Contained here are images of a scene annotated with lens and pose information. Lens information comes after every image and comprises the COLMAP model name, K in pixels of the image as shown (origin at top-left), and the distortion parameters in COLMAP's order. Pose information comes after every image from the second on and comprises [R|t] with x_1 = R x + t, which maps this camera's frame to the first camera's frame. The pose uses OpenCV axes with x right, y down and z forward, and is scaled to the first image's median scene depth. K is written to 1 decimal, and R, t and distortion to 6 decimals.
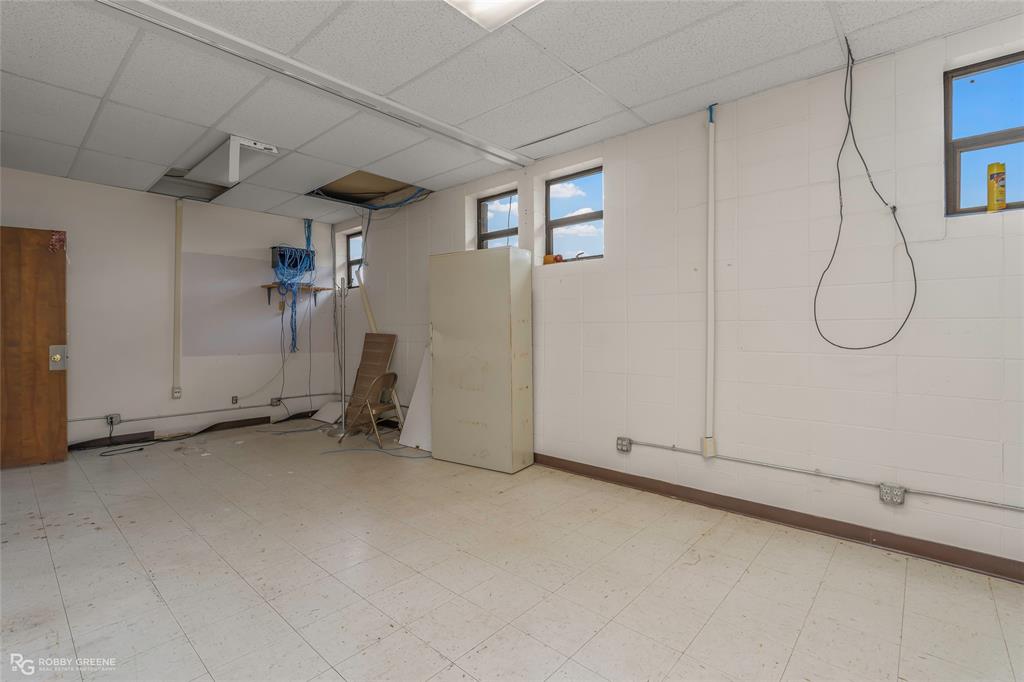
lens RADIAL K [[457.0, 0, 510.7], [0, 457.0, 336.3], [0, 0, 1]] dist [-0.000630, -0.000056]
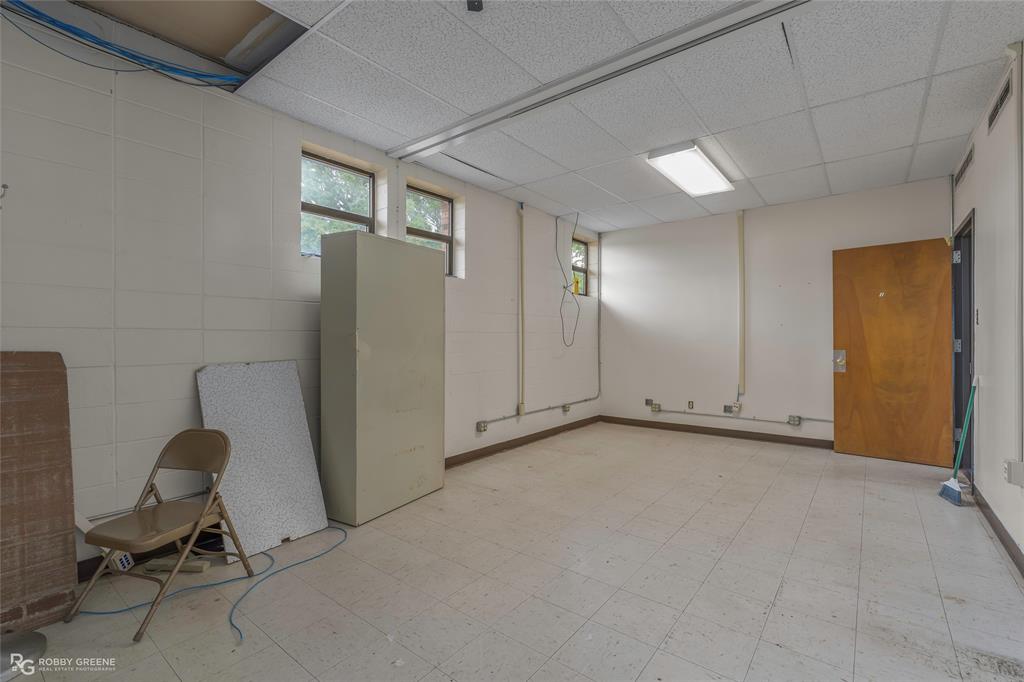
lens RADIAL K [[457.0, 0, 510.2], [0, 457.0, 338.1], [0, 0, 1]] dist [-0.000630, -0.000056]
pose [[-0.051732, 0.000571, 0.998661, -1.182449], [0.016636, 0.999862, 0.000290, -0.014395], [-0.998522, 0.016629, -0.051734, 1.100262]]
